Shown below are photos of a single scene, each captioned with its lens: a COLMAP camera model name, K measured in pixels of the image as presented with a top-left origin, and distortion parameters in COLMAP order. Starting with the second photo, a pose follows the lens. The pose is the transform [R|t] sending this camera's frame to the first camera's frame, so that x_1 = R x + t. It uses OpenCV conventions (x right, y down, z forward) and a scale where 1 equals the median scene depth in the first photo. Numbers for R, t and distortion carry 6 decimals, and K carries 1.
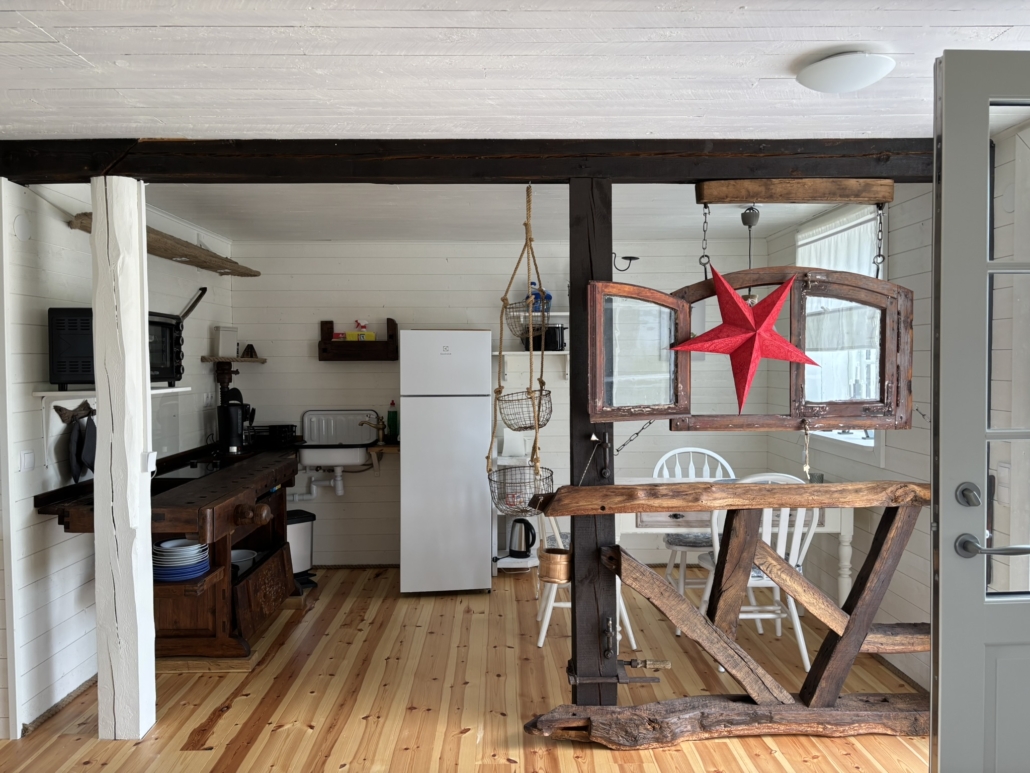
lens RADIAL K [[781.6, 0, 515.4], [0, 781.6, 387.6], [0, 0, 1]] dist [0.019304, -0.008513]
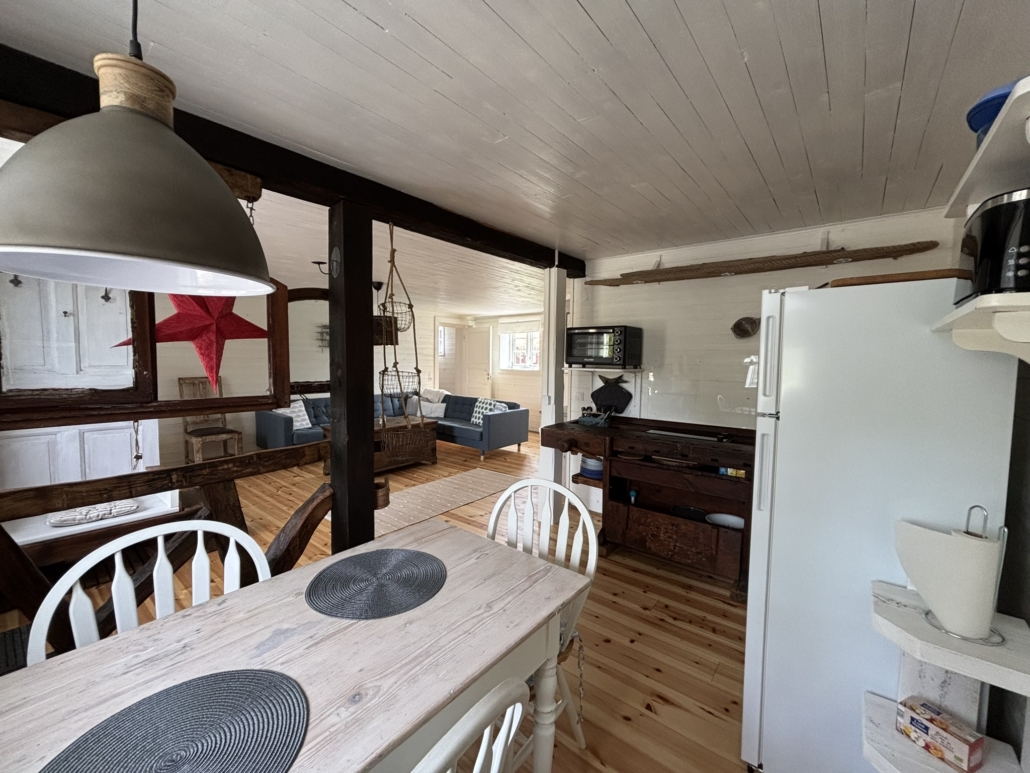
lens RADIAL K [[417.5, 0, 513.4], [0, 417.5, 386.4], [0, 0, 1]] dist [0.001943, -0.000195]
pose [[-0.648593, 0.049524, -0.759523, 0.324329], [-0.034429, 0.994951, 0.094275, -0.033836], [0.760357, 0.087295, -0.643613, 1.183303]]
